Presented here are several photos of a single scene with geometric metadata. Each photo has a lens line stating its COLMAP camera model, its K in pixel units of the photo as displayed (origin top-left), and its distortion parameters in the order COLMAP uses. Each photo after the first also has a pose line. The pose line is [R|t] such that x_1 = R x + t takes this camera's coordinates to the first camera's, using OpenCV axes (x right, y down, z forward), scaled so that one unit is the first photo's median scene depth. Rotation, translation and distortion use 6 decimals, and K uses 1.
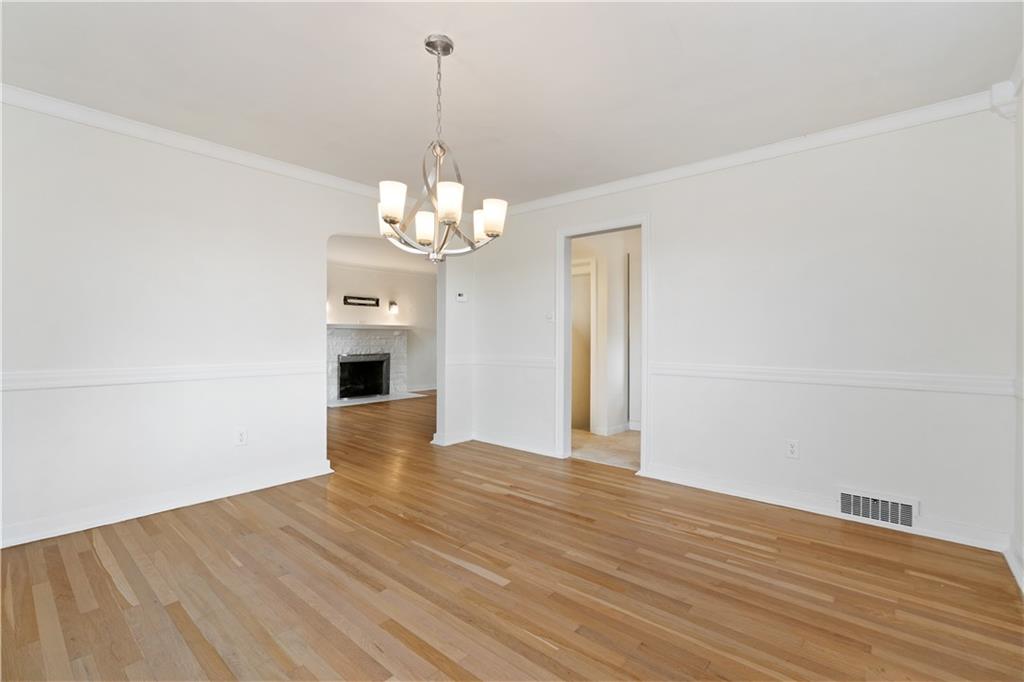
lens RADIAL K [[459.3, 0, 510.9], [0, 459.3, 339.4], [0, 0, 1]] dist [-0.000352, -0.000212]
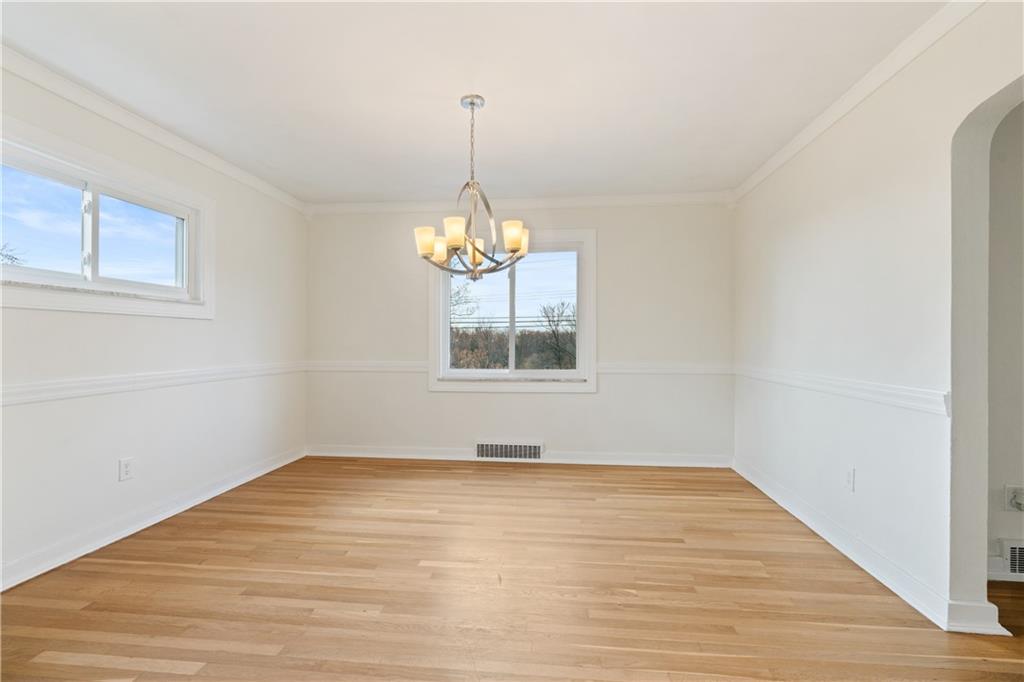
lens RADIAL K [[459.3, 0, 513.4], [0, 459.3, 340.4], [0, 0, 1]] dist [-0.000352, -0.000212]
pose [[-0.818965, -0.006573, -0.573806, 0.414150], [-0.006650, 0.999976, -0.001964, -0.005788], [0.573806, 0.002207, -0.818989, 1.887817]]
